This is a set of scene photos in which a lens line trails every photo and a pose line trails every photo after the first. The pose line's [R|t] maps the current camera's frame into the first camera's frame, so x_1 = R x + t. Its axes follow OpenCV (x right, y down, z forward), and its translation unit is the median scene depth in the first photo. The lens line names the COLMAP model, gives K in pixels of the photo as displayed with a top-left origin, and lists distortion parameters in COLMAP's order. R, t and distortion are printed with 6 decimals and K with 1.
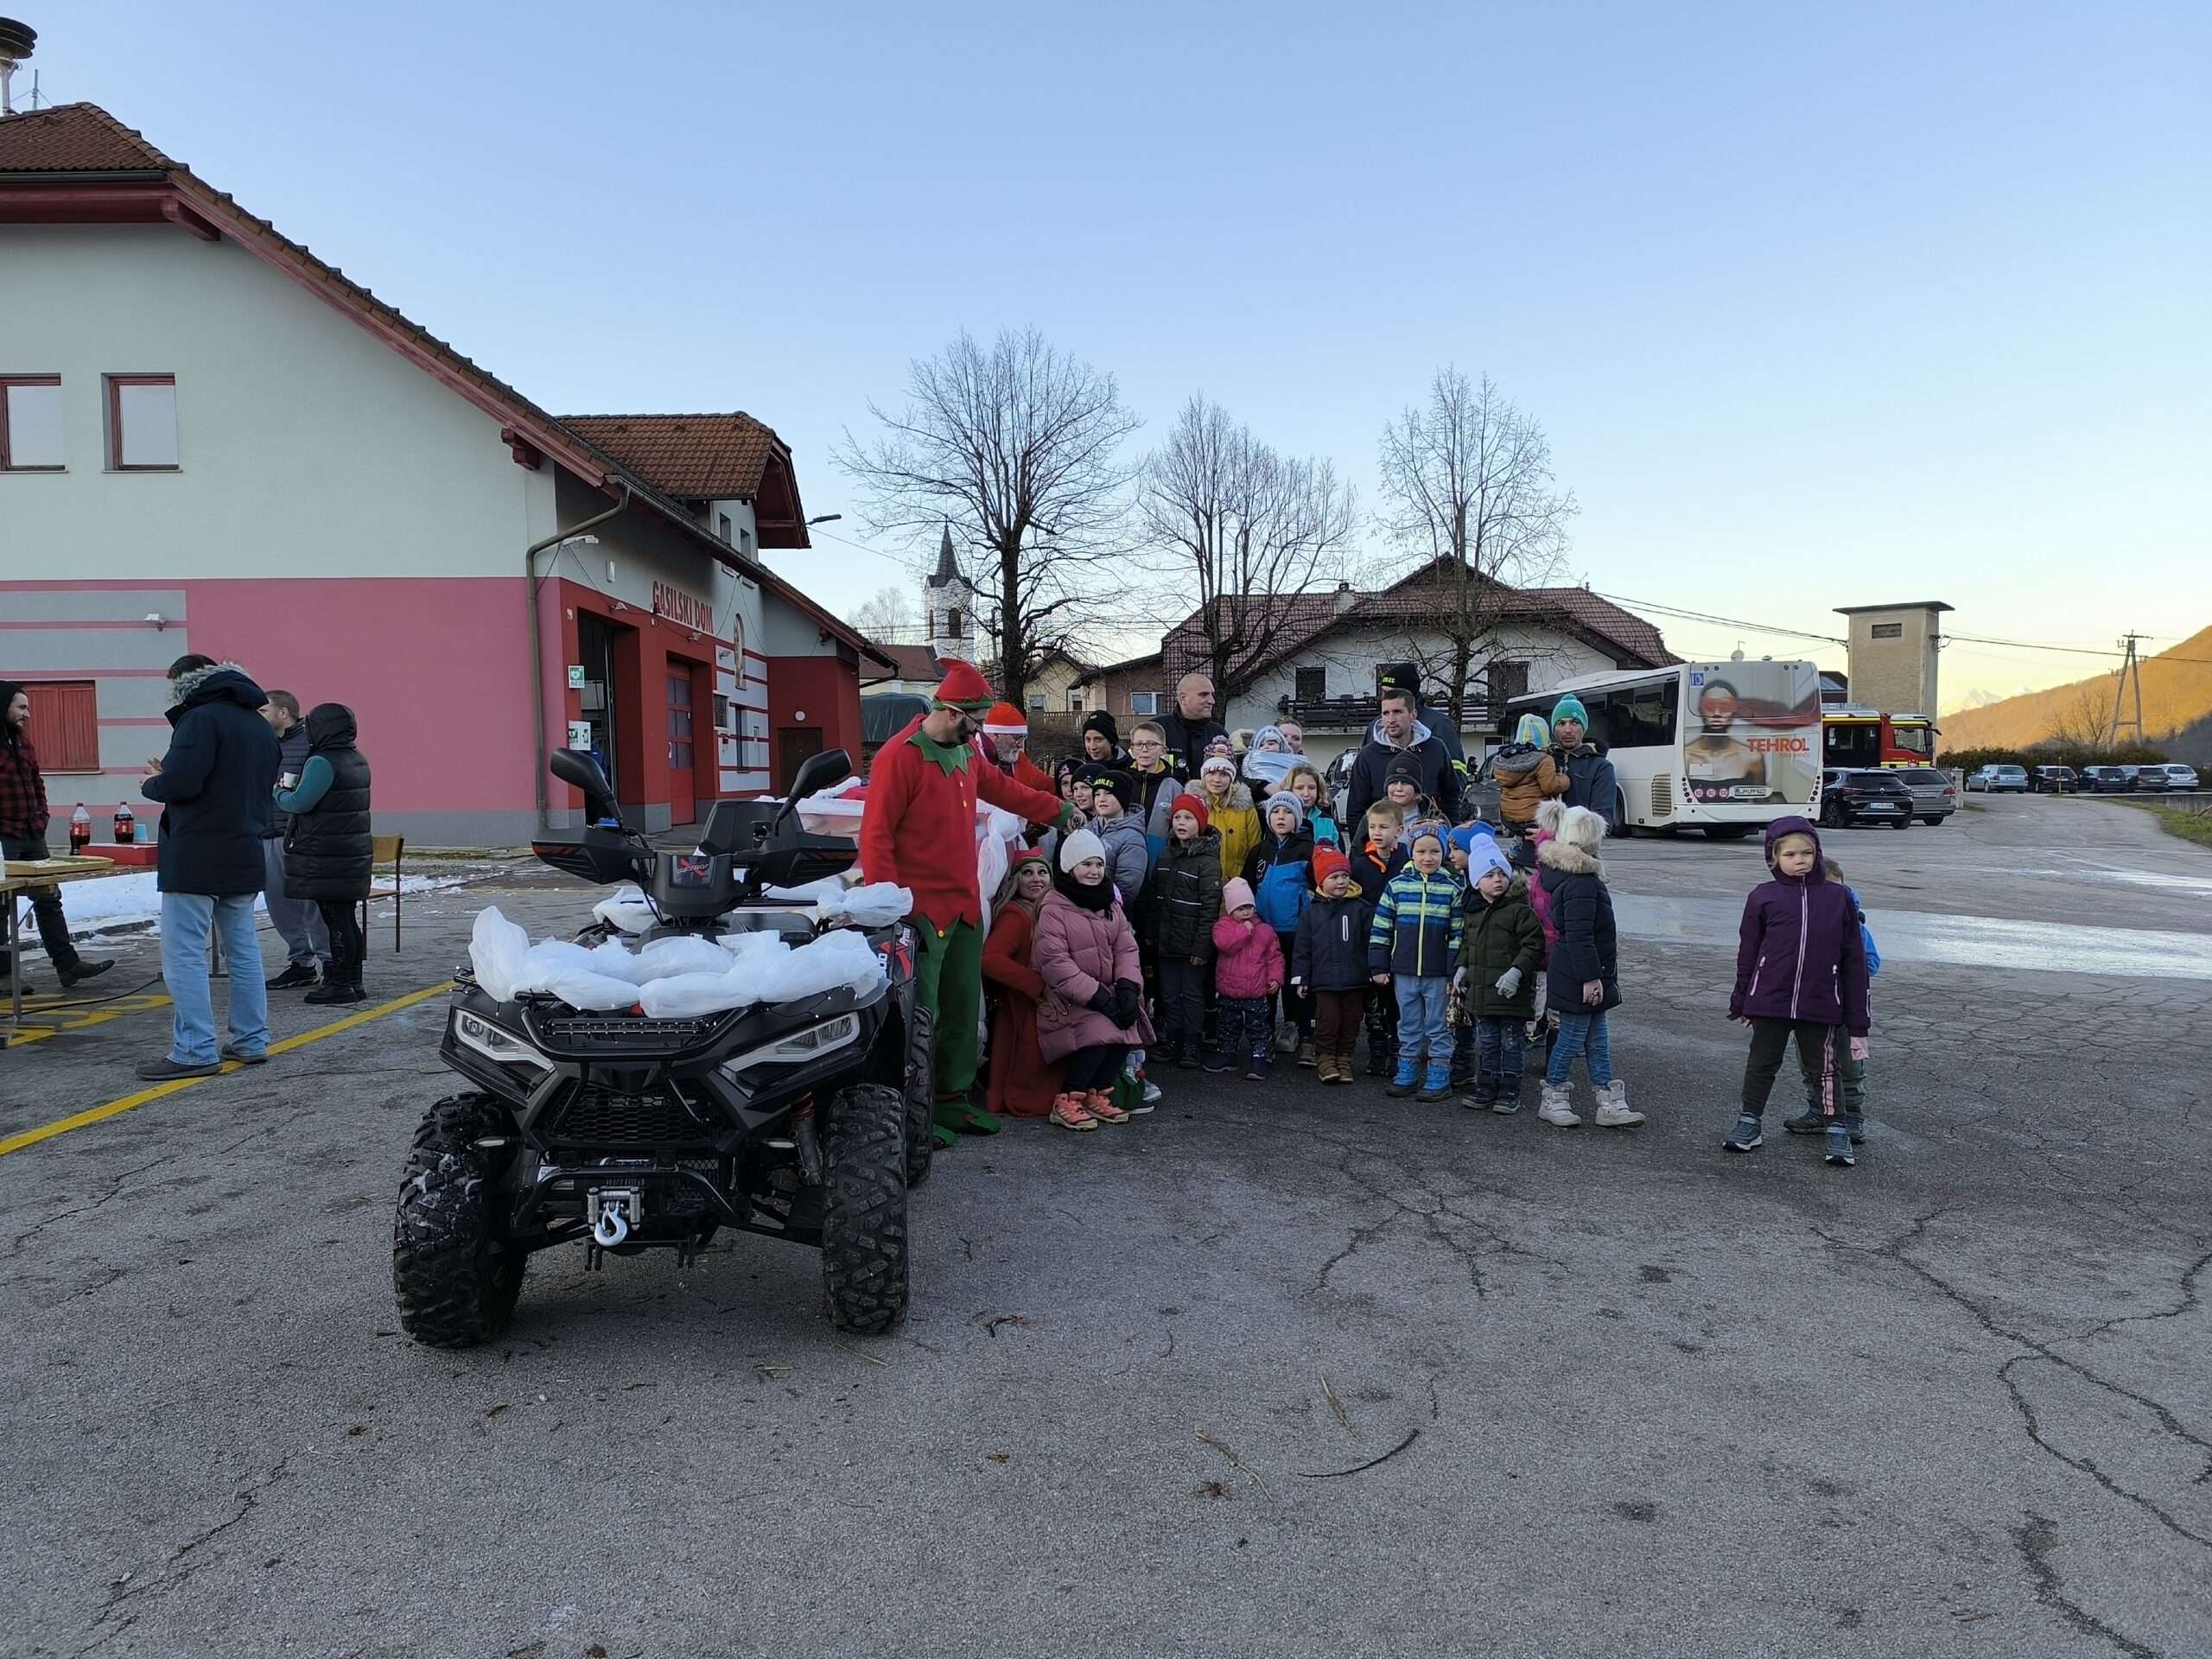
lens RADIAL K [[1509.7, 0, 1112.6], [0, 1509.7, 843.3], [0, 0, 1]] dist [0.041164, -0.041487]
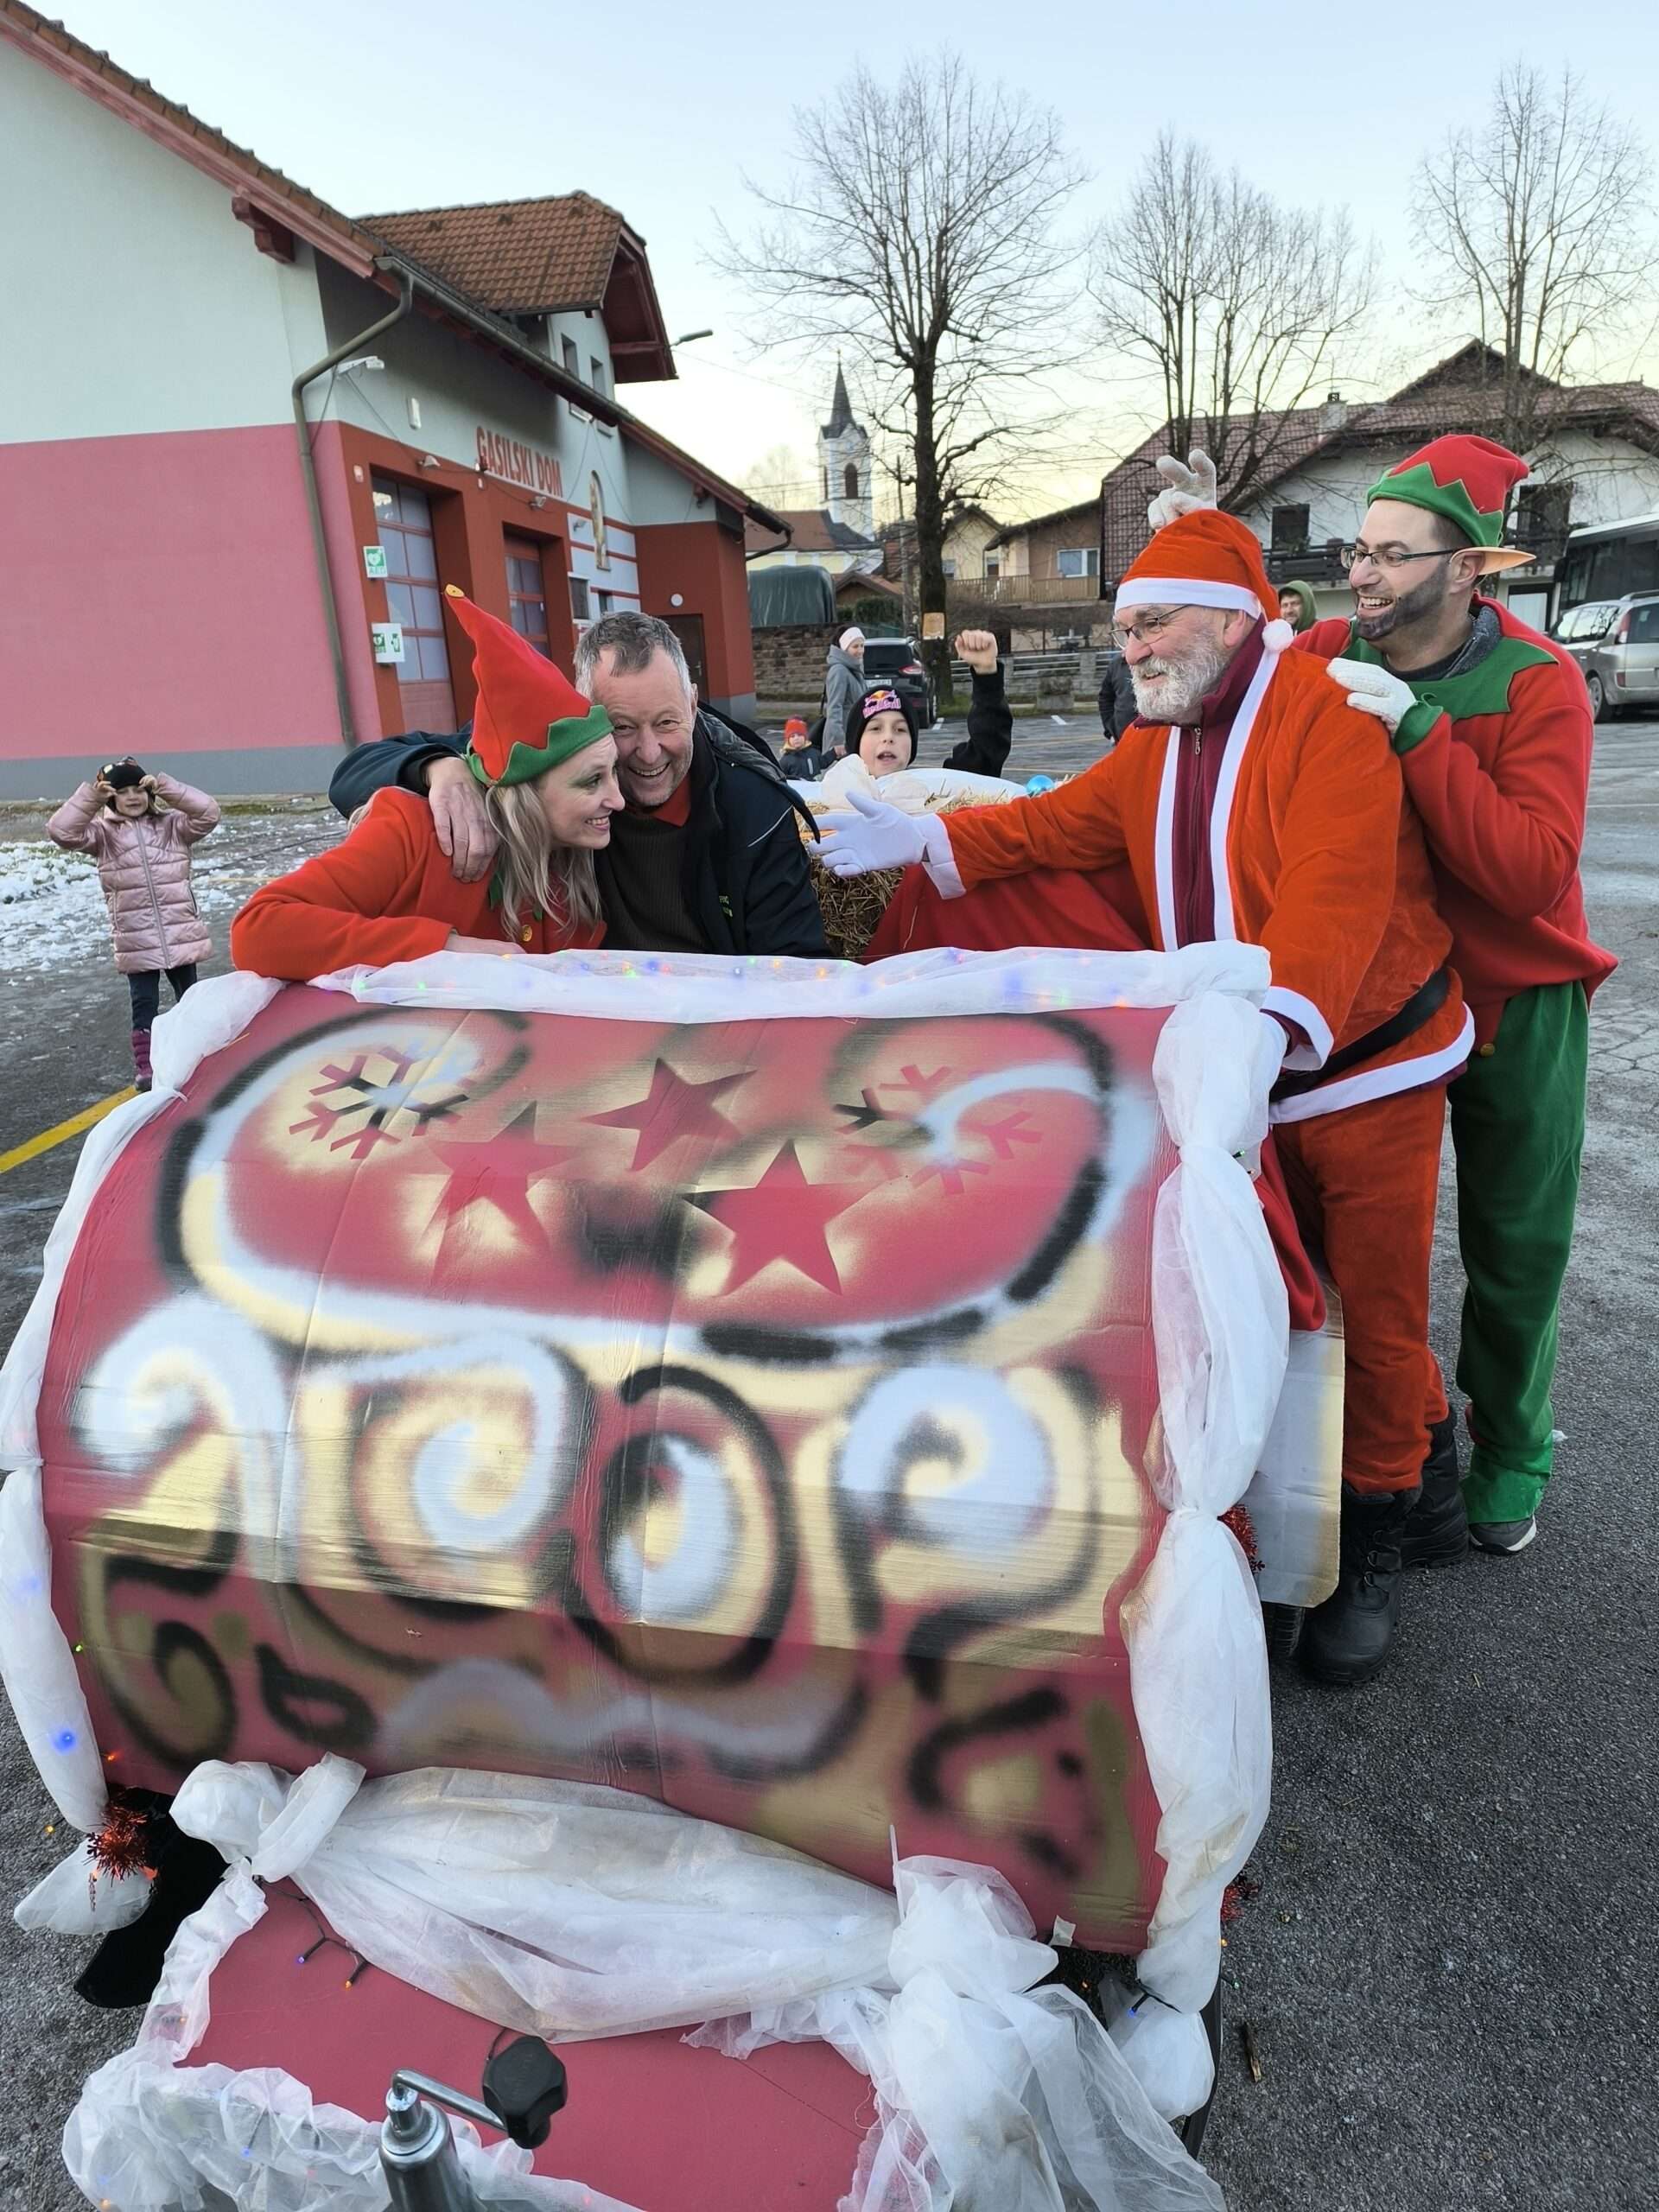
lens RADIAL K [[1509.7, 0, 816.2], [0, 1509.7, 1117.3], [0, 0, 1]] dist [0.041164, -0.041487]
pose [[0.990924, -0.001327, -0.134418, -0.030435], [0.034876, 0.968249, 0.247543, -0.020306], [0.129821, -0.249984, 0.959507, 0.220999]]
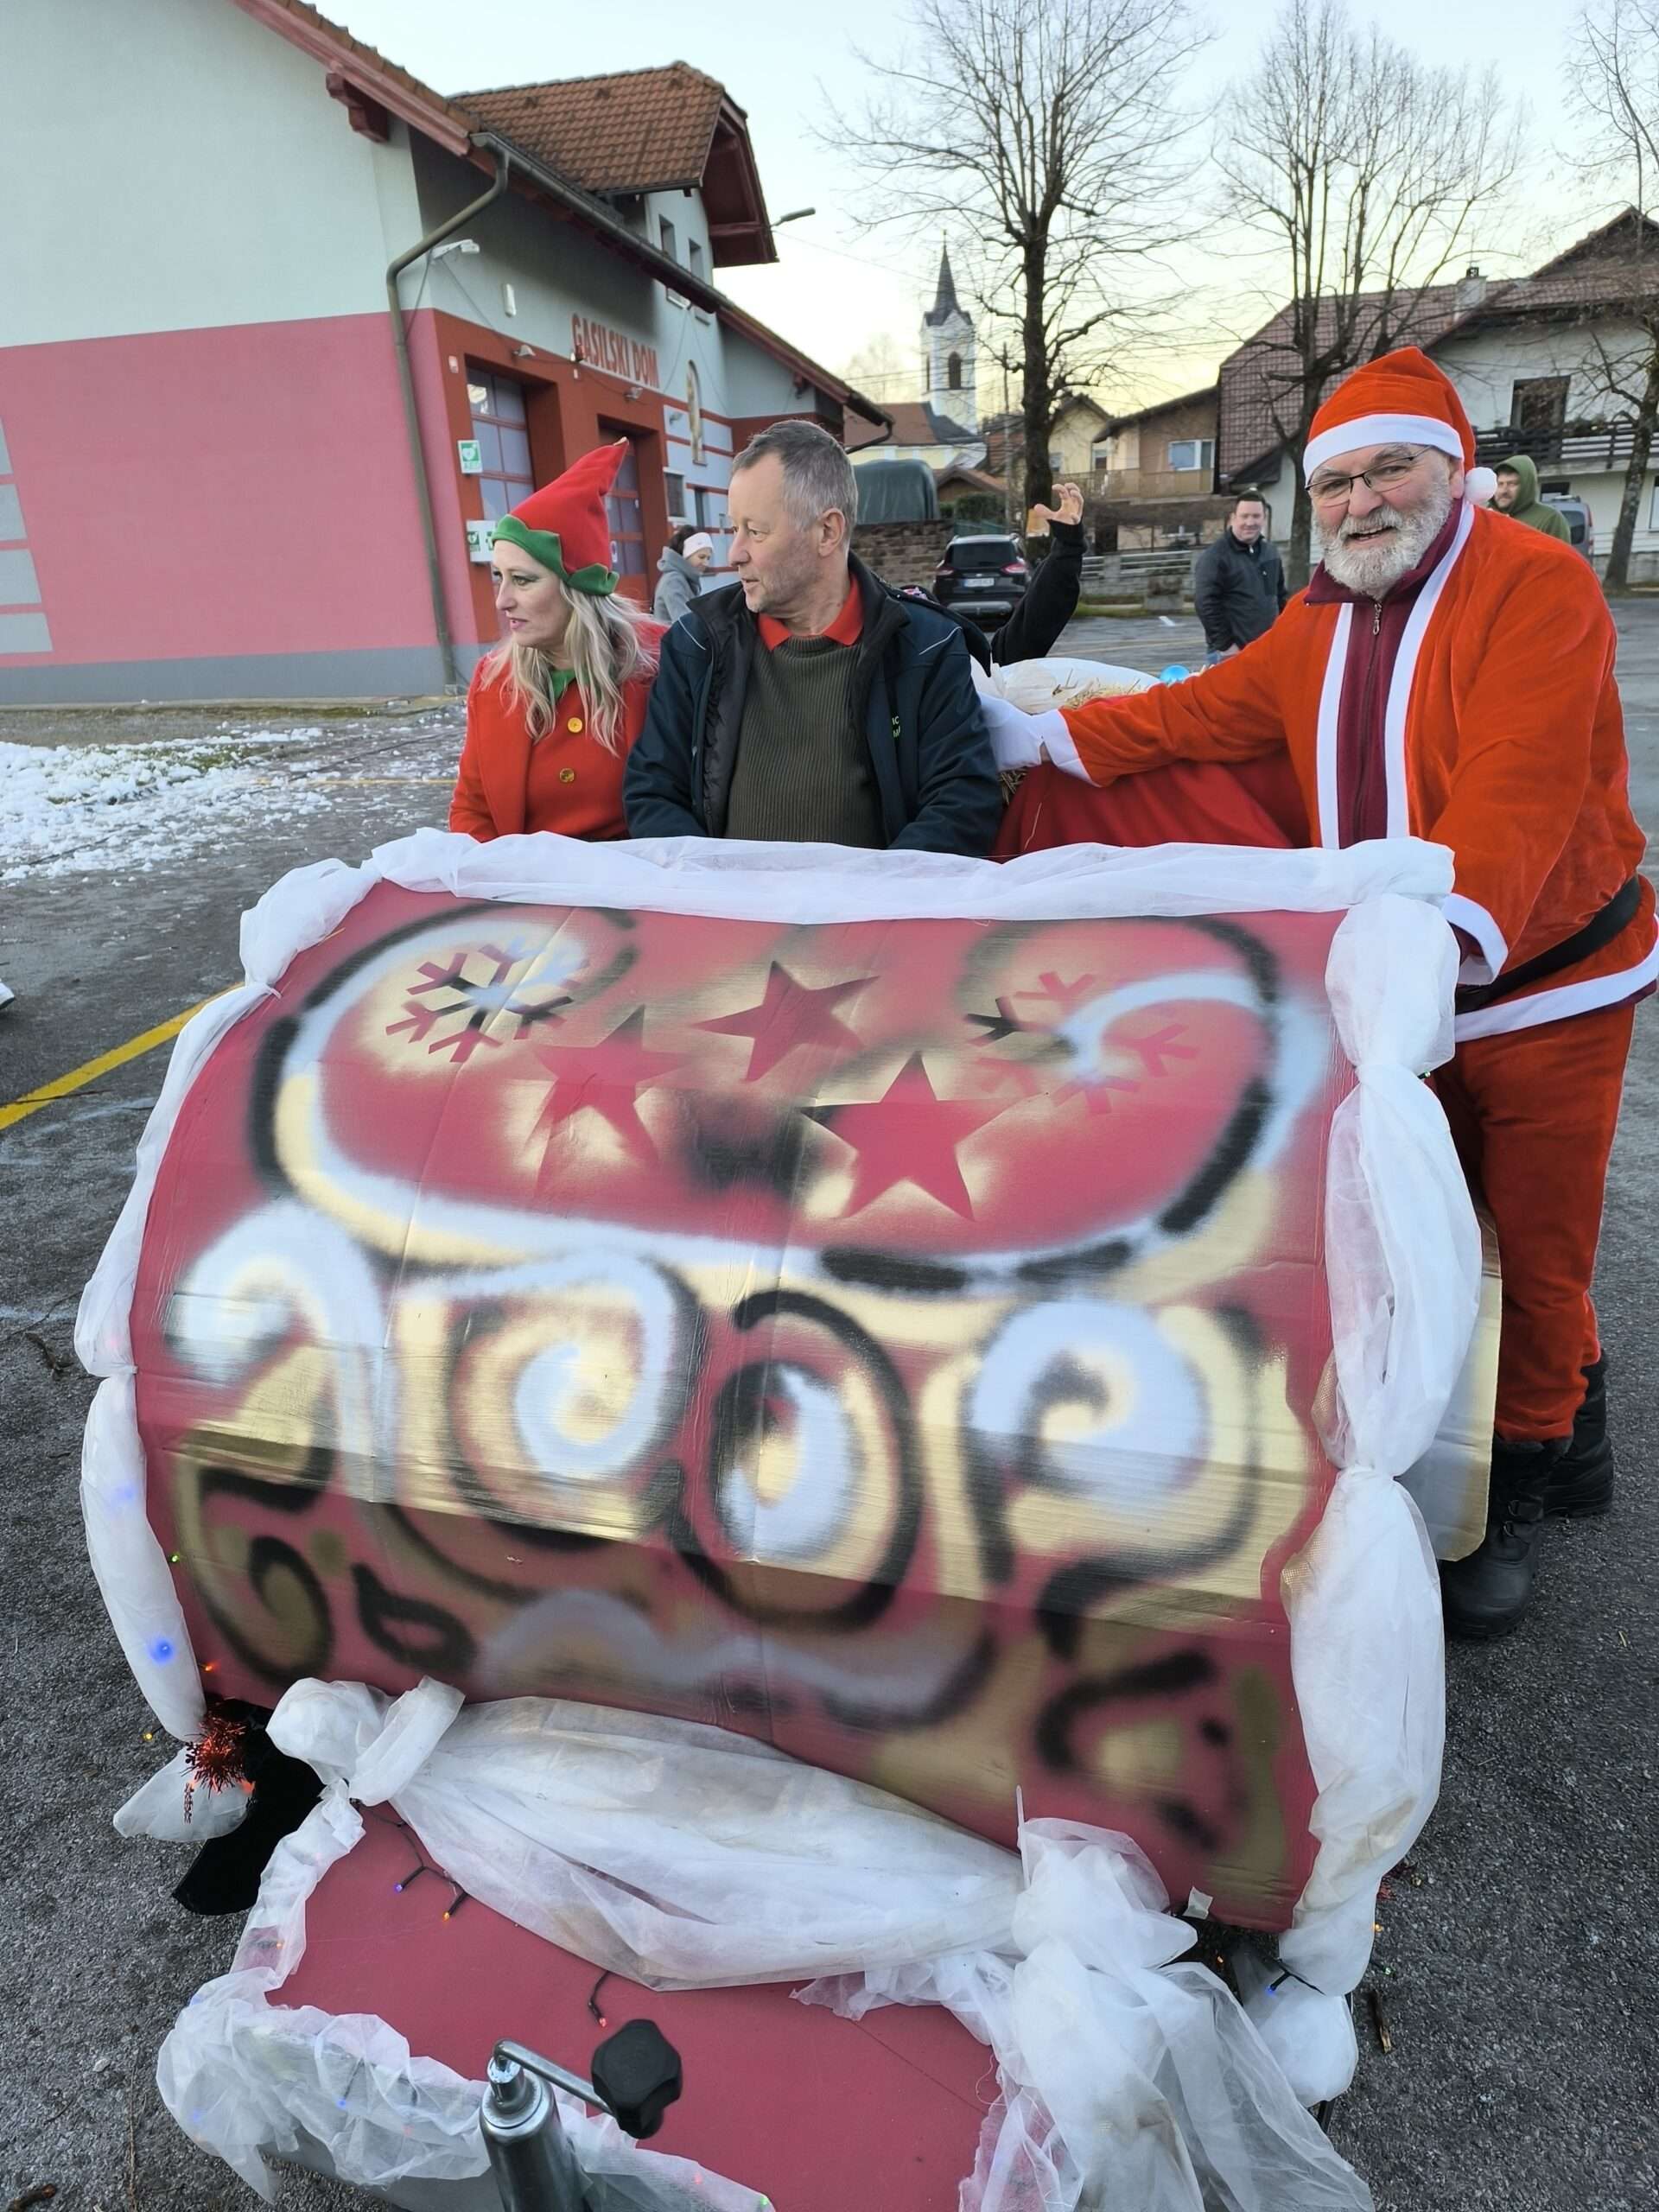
lens RADIAL K [[1509.7, 0, 806.0], [0, 1509.7, 1127.2], [0, 0, 1]] dist [0.041164, -0.041487]
pose [[0.980198, 0.027690, -0.196073, -0.033026], [0.034462, 0.951211, 0.306612, -0.018810], [0.194997, -0.307298, 0.931421, 0.225875]]
